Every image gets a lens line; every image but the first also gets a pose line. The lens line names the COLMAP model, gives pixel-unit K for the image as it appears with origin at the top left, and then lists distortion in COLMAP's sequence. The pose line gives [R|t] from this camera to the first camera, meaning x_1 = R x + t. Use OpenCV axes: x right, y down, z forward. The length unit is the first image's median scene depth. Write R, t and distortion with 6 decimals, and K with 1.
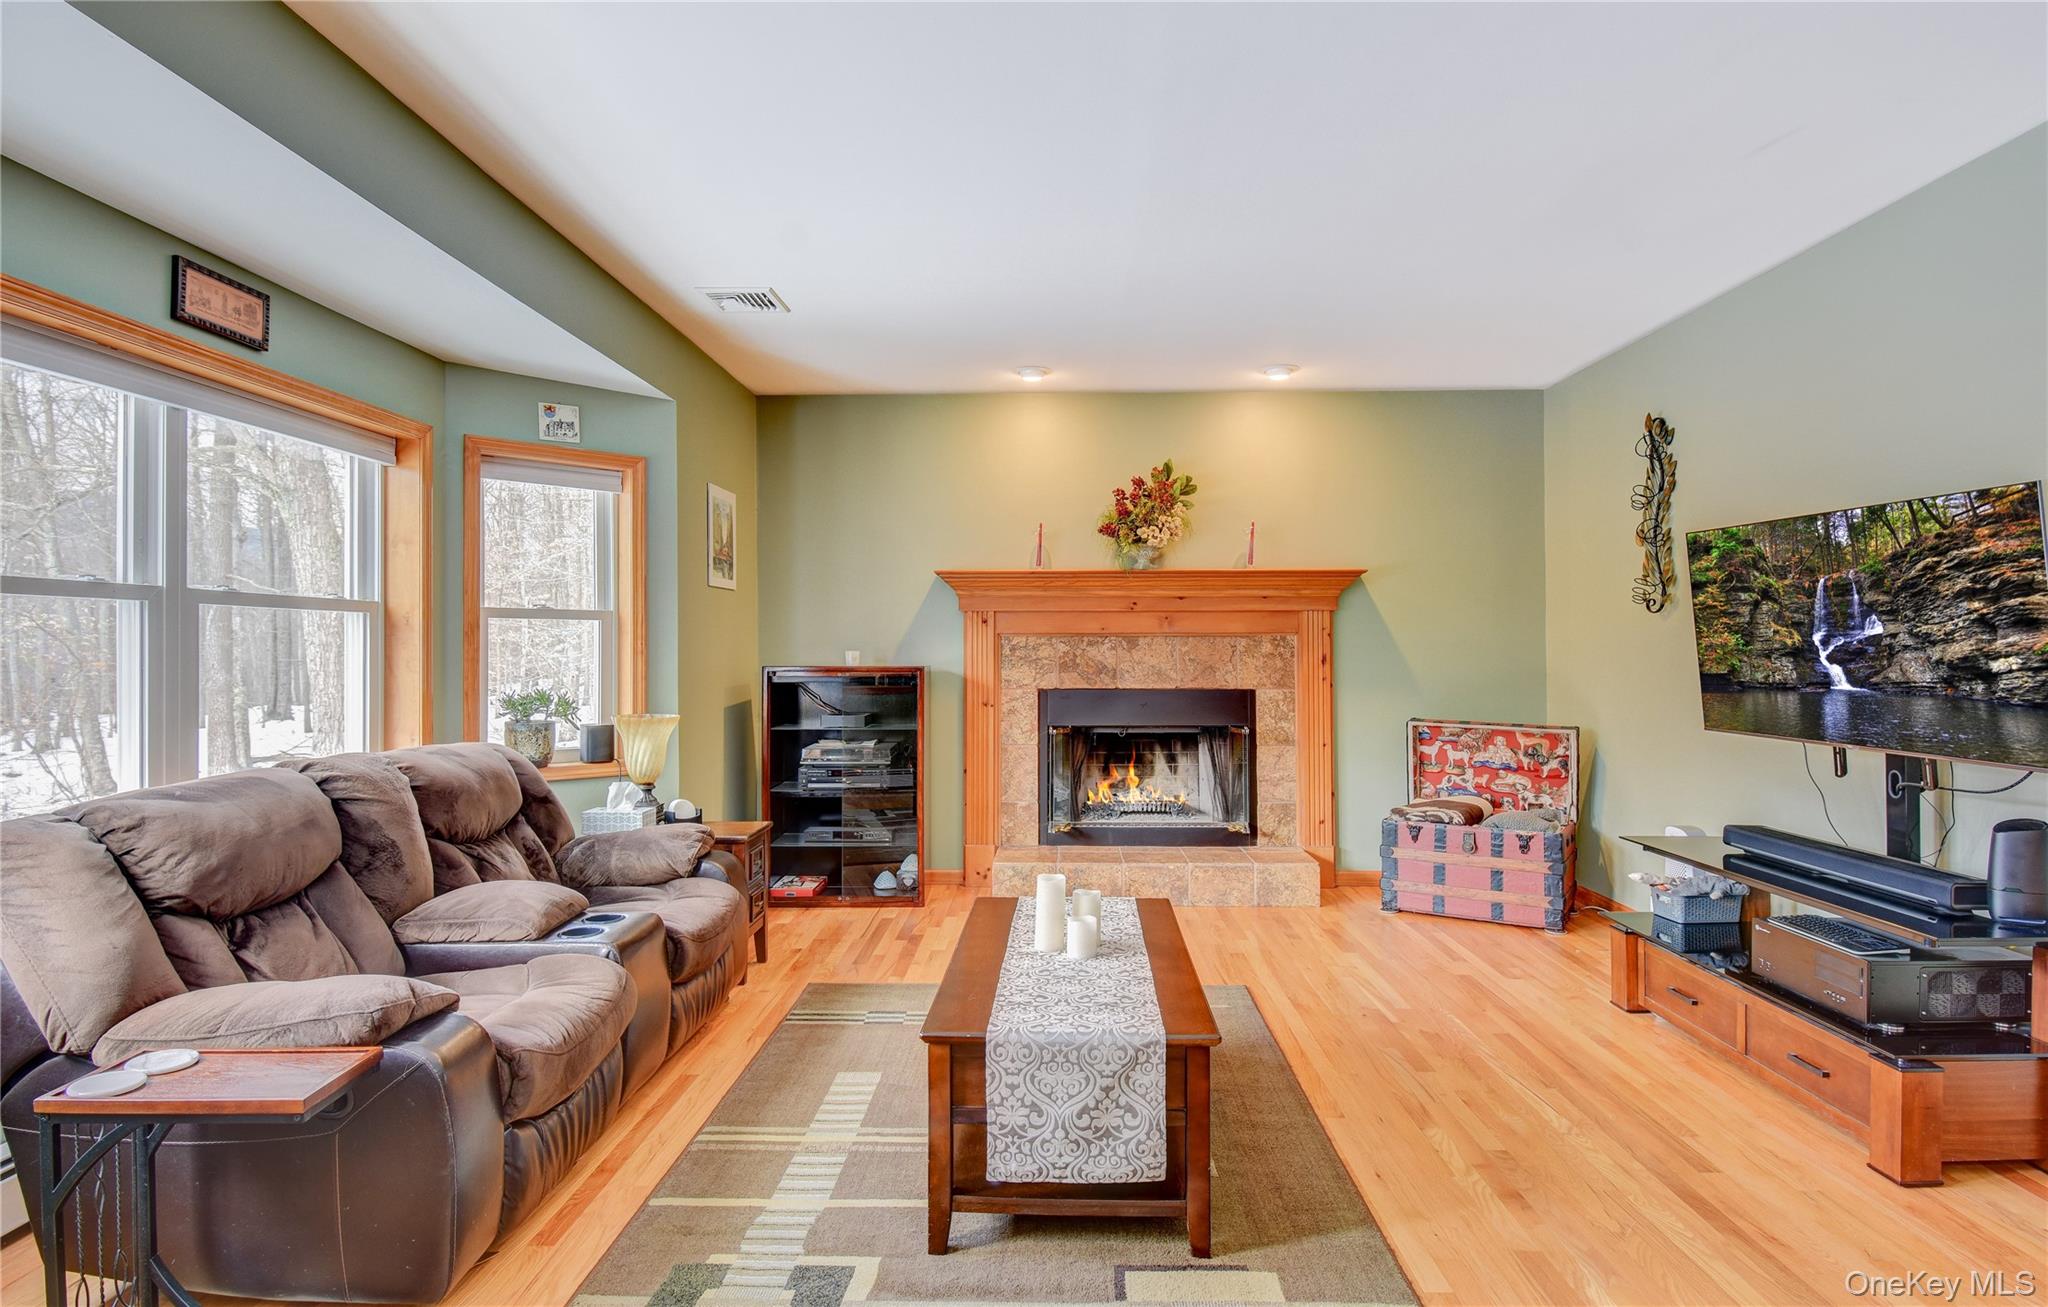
lens RADIAL K [[1090.0, 0, 1035.9], [0, 1090.0, 657.0], [0, 0, 1]] dist [0.018265, -0.027536]
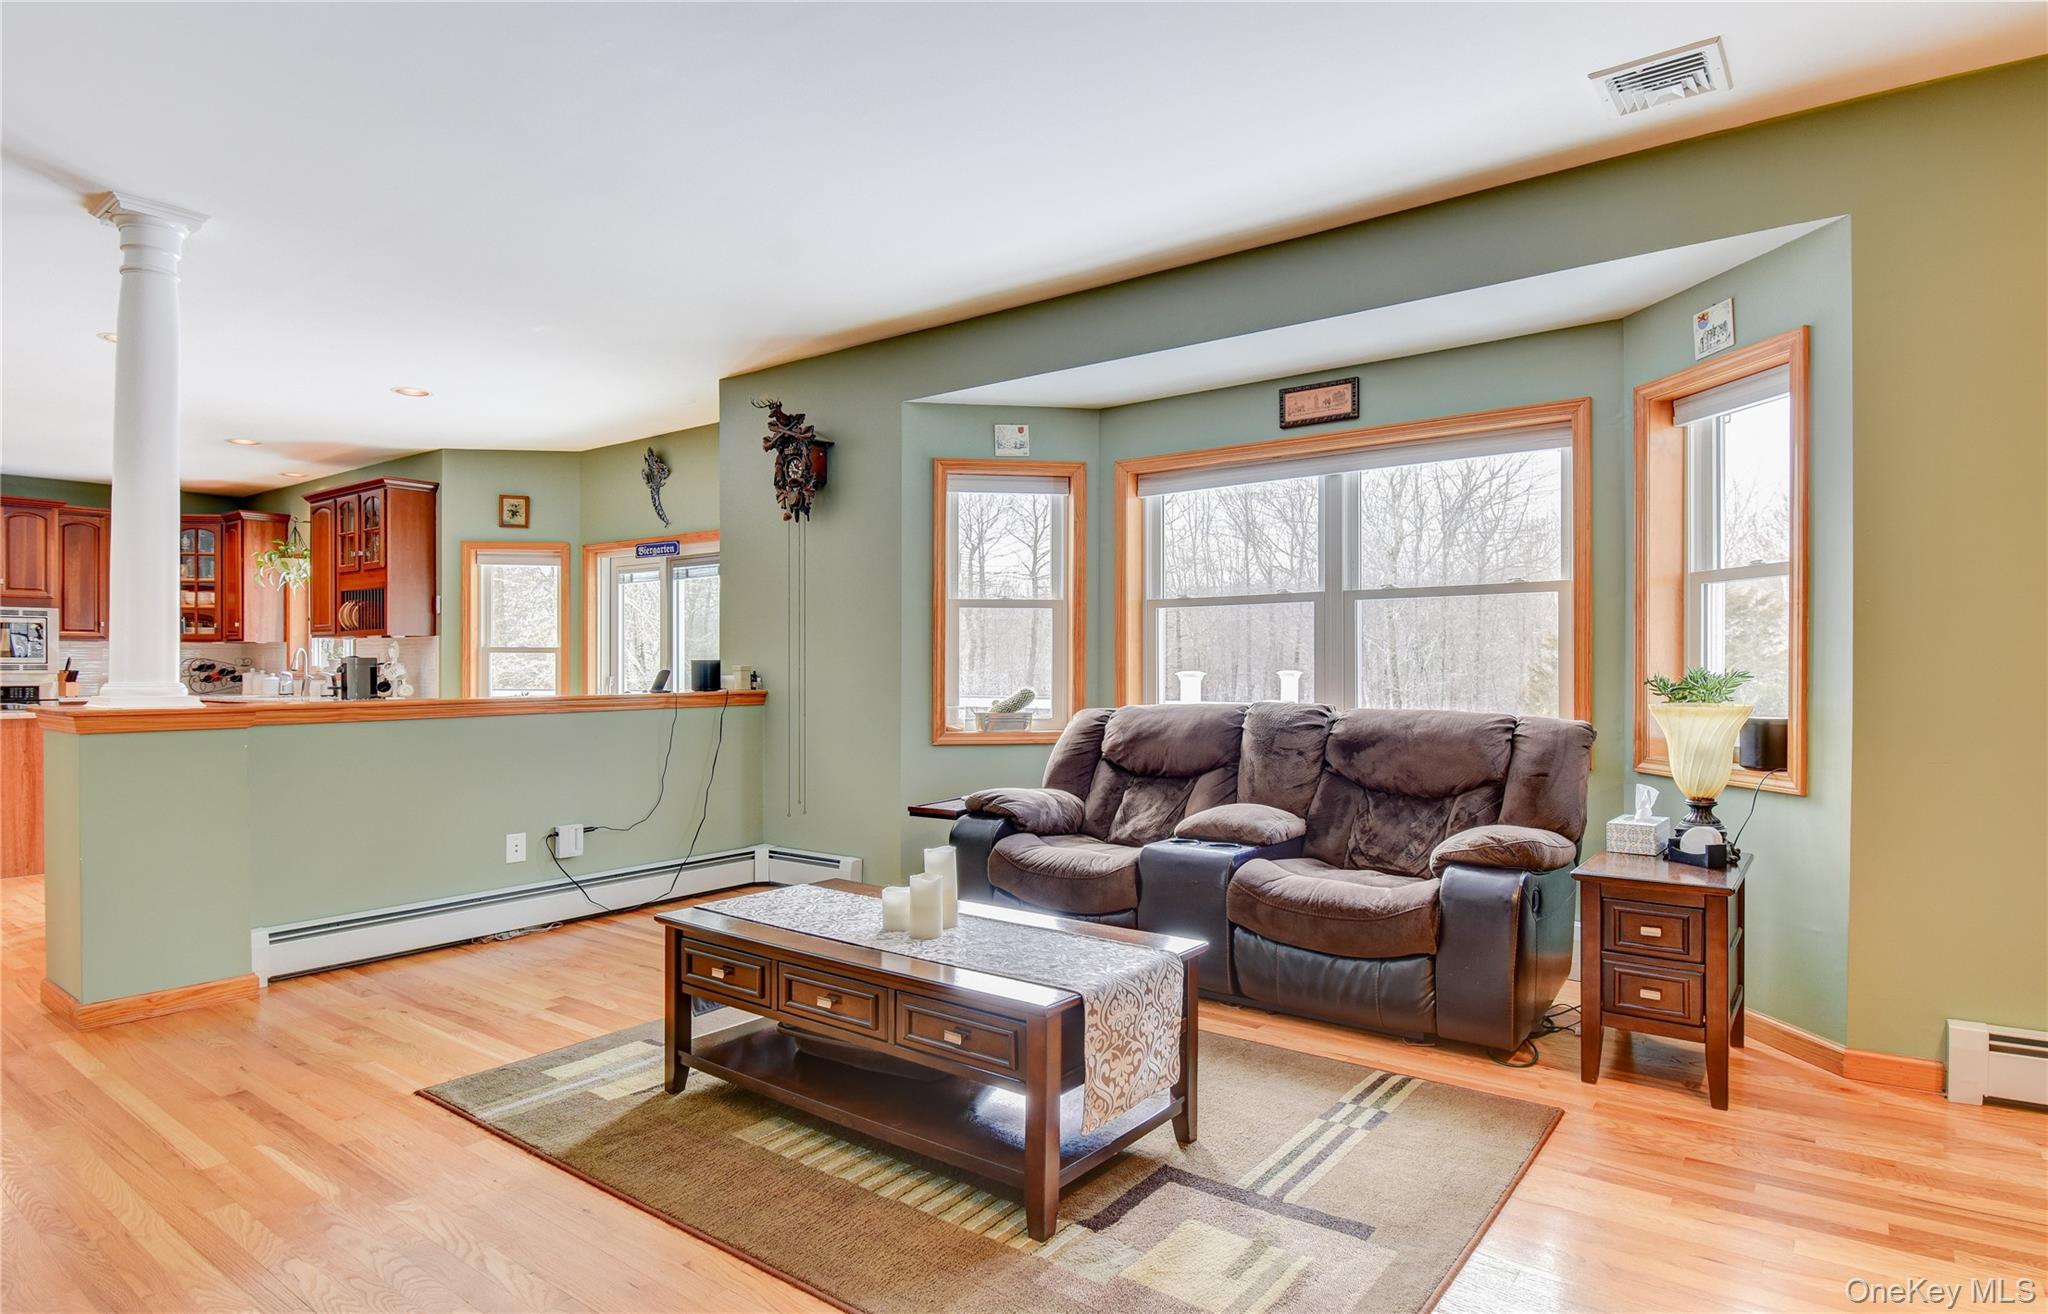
lens RADIAL K [[1065.7, 0, 1052.0], [0, 1065.7, 669.1], [0, 0, 1]] dist [-0.000804, -0.013303]
pose [[-0.559725, 0.003188, -0.828672, 0.608028], [-0.000285, 0.999992, 0.004040, 0.036377], [0.828678, 0.002498, -0.559719, 1.345642]]
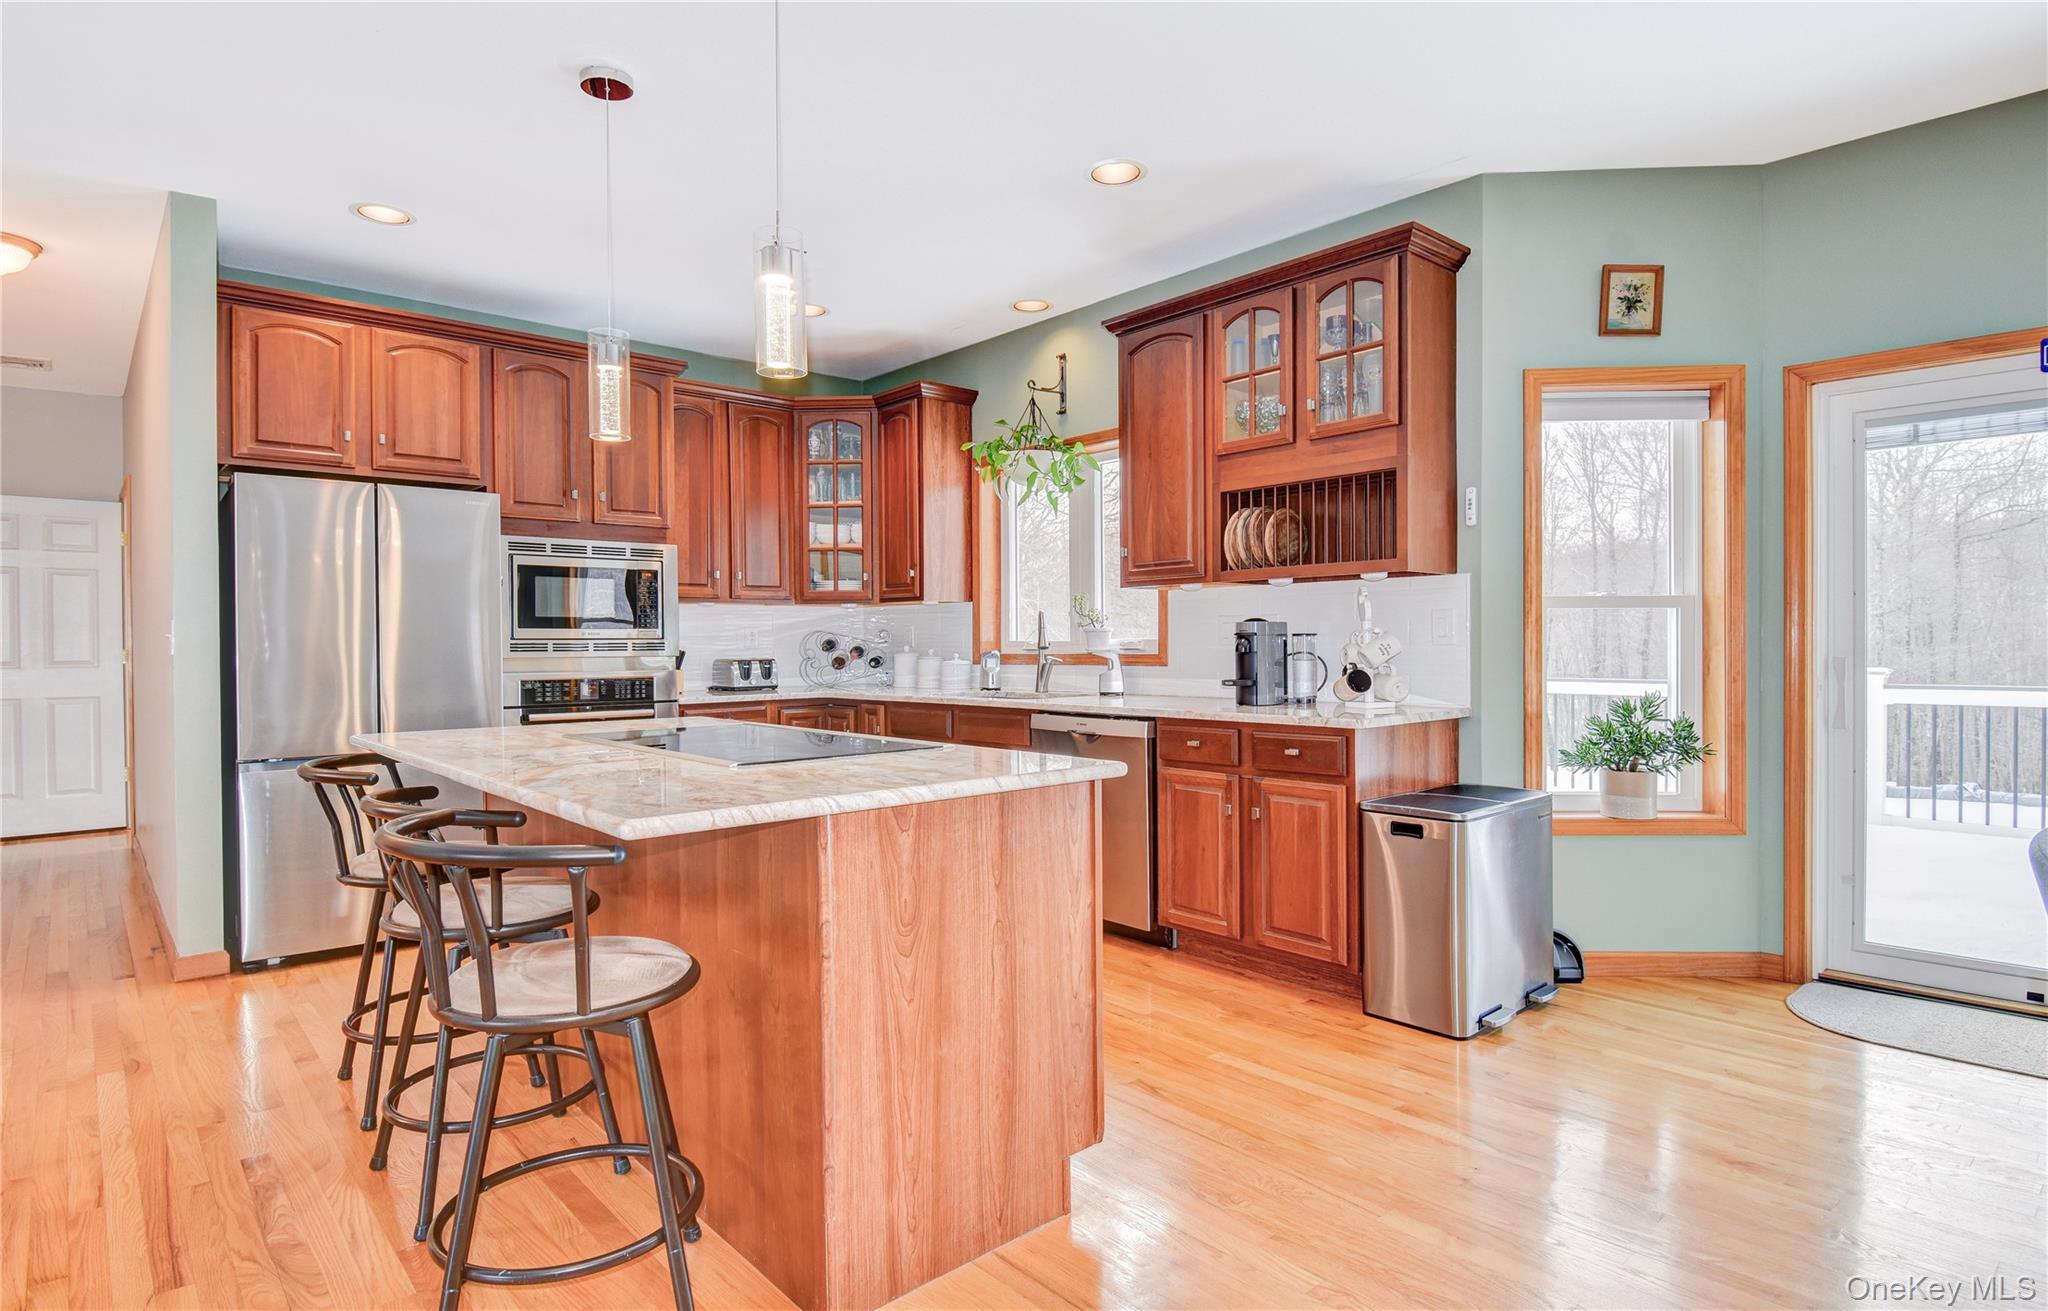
lens RADIAL K [[1081.4, 0, 1021.5], [0, 1081.4, 663.9], [0, 0, 1]] dist [0.018390, -0.028749]
pose [[-0.730155, 0.019044, -0.683016, 0.548129], [0.007893, 0.999780, 0.019438, 0.042915], [0.683236, 0.008802, -0.730145, -0.449958]]
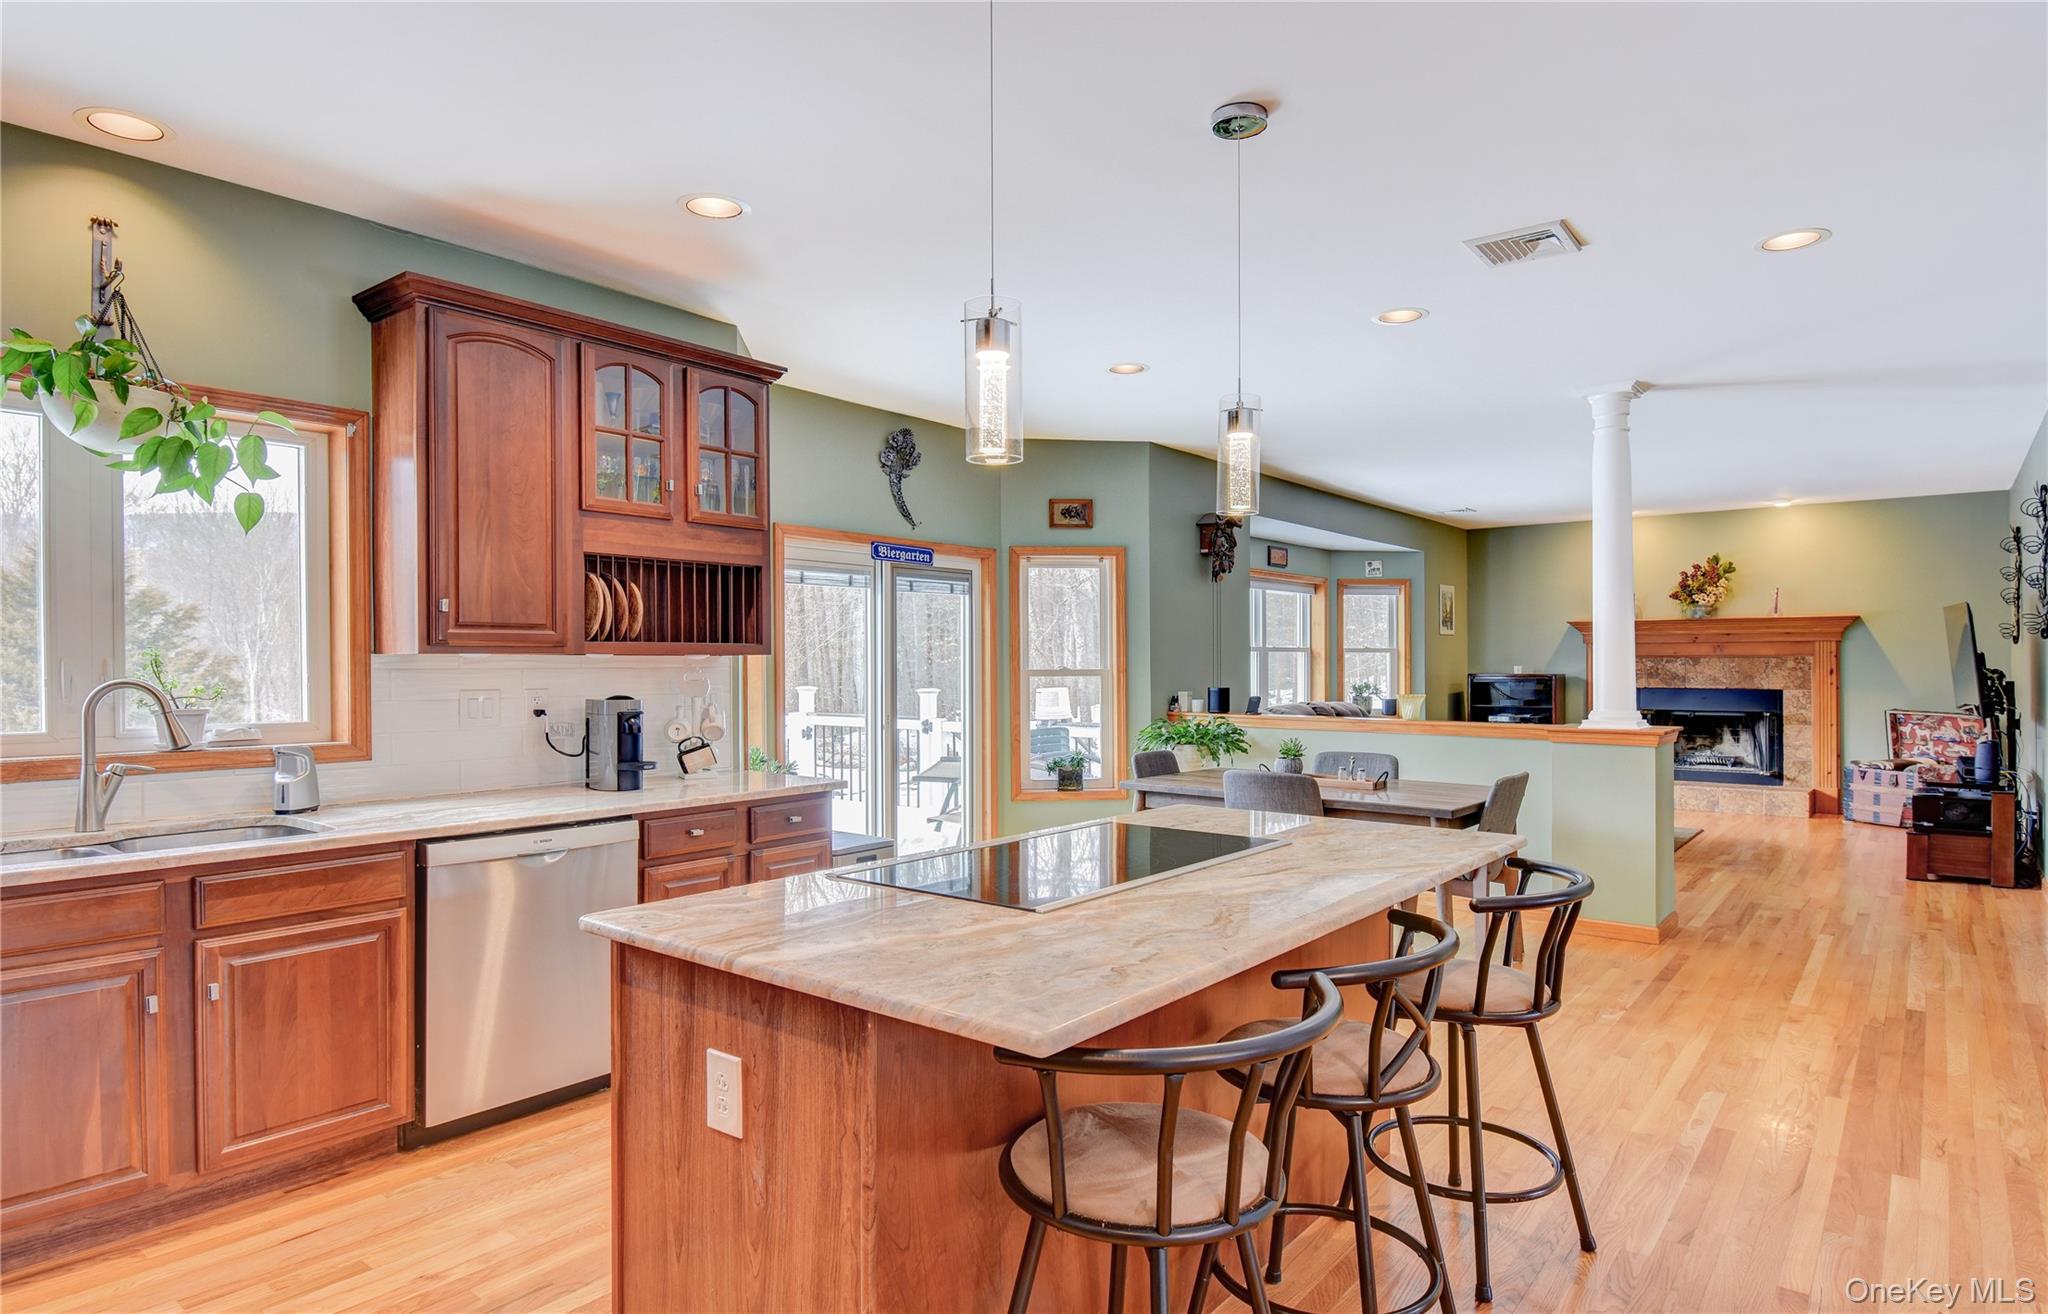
lens RADIAL K [[1118.6, 0, 1024.0], [0, 1118.6, 657.0], [0, 0, 1]] dist [-0.004339, -0.000936]
pose [[0.790760, -0.002872, -0.612120, 0.563810], [-0.001286, 0.999979, -0.006354, -0.012484], [0.612125, 0.005812, 0.790740, -1.745508]]
